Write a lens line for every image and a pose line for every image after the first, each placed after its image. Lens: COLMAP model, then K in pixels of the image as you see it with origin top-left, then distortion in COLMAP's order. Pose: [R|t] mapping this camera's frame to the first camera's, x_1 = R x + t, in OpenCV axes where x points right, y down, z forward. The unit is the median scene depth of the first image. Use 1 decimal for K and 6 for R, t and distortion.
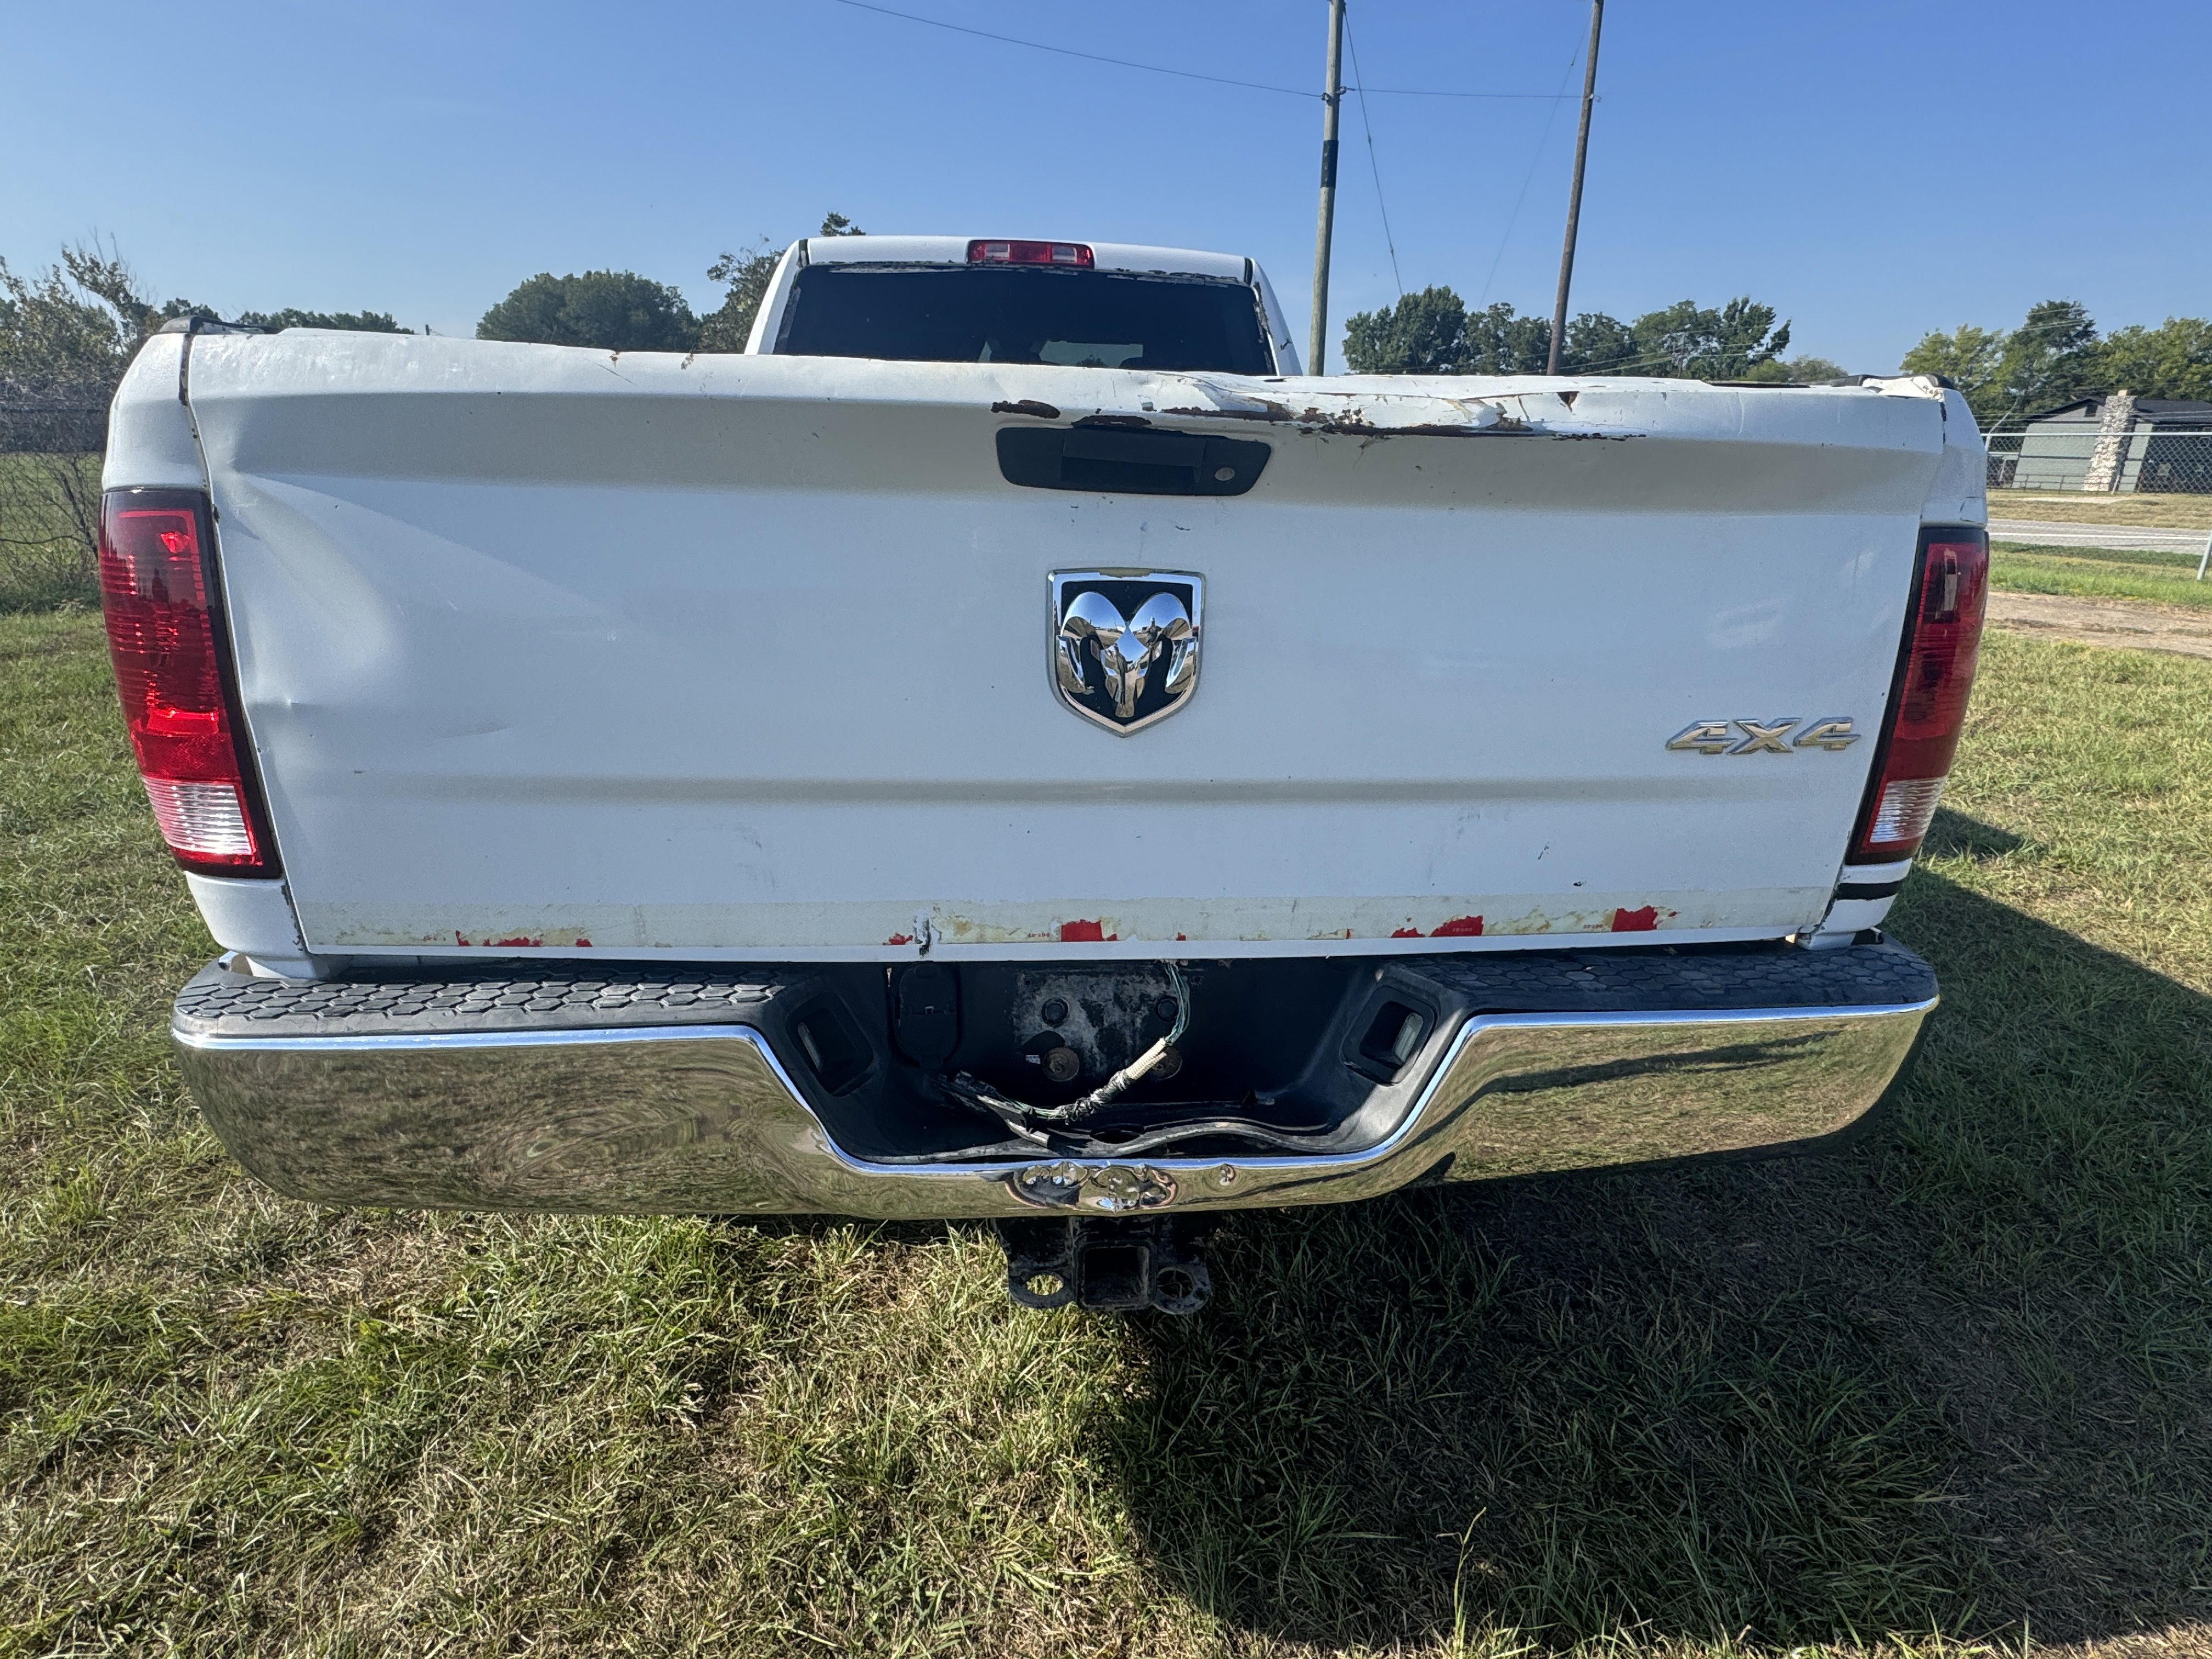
lens RADIAL K [[1175.8, 0, 1103.3], [0, 1175.8, 829.3], [0, 0, 1]] dist [-0.000472, -0.000928]
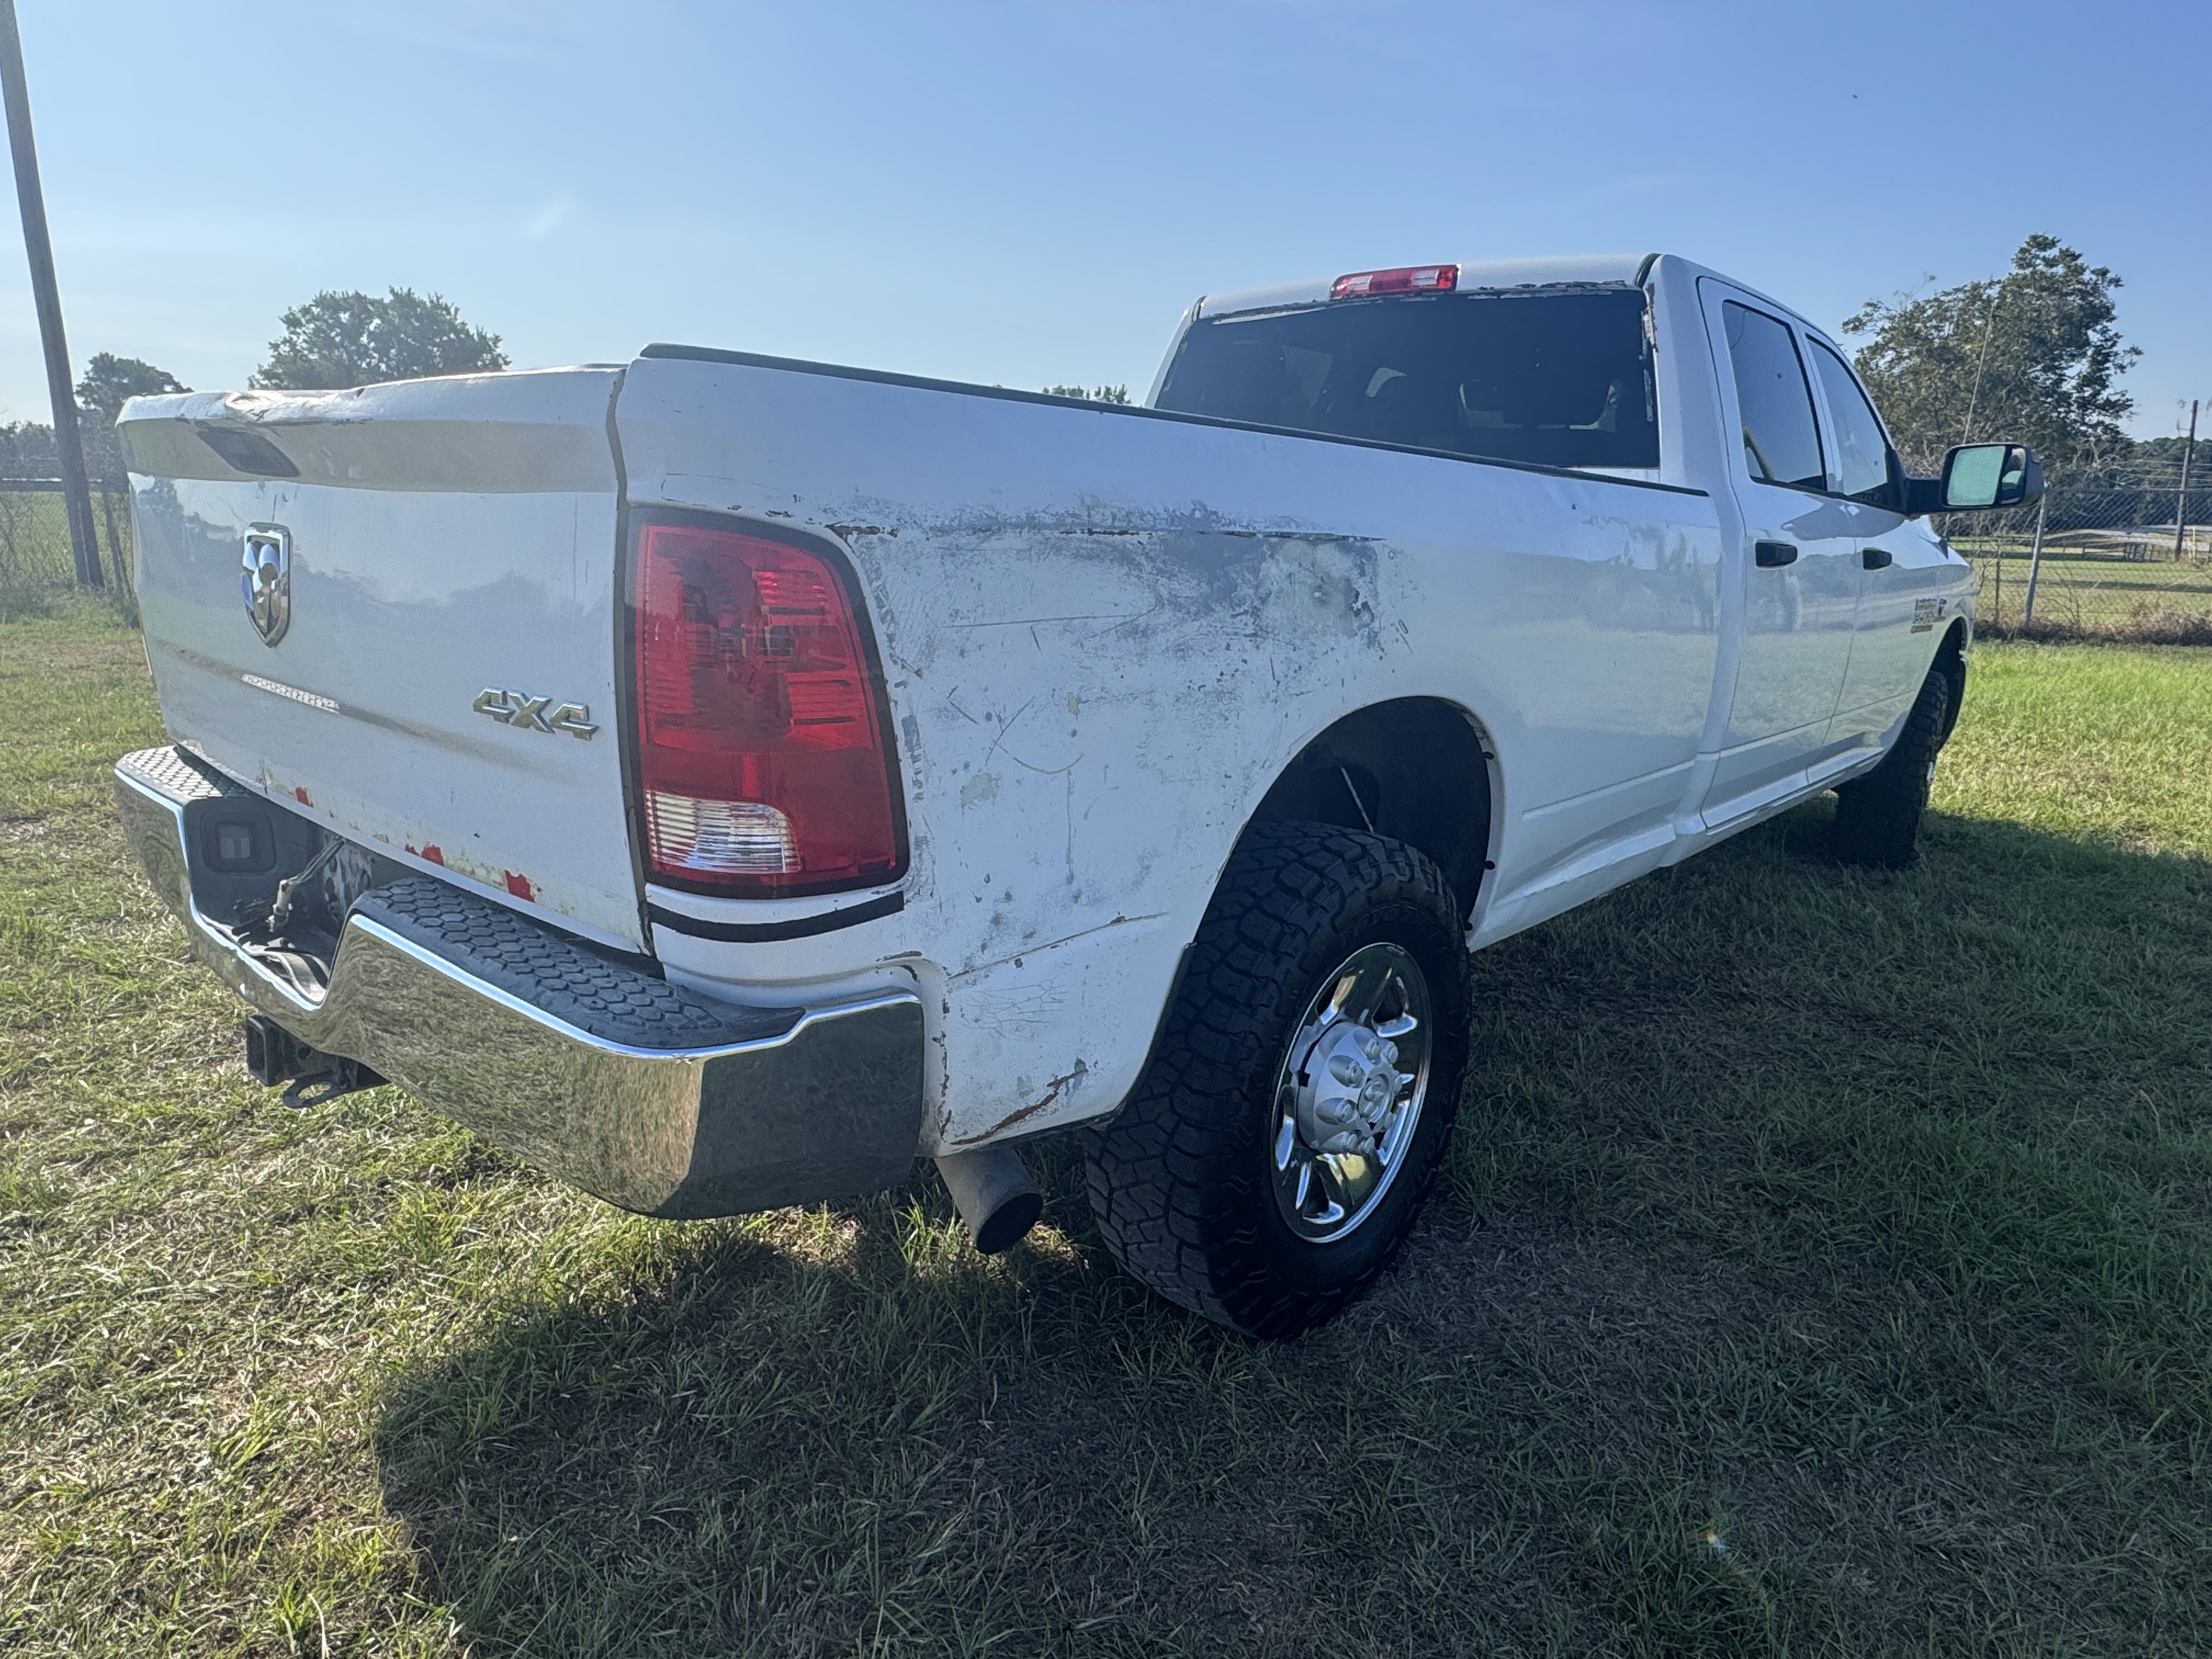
lens RADIAL K [[1362.1, 0, 1106.2], [0, 1362.1, 836.2], [0, 0, 1]] dist [-0.000682, 0.000384]
pose [[0.668732, 0.177155, -0.722090, 0.610264], [-0.244258, 0.969640, 0.011679, -0.038946], [0.702236, 0.168566, 0.691701, 0.198026]]
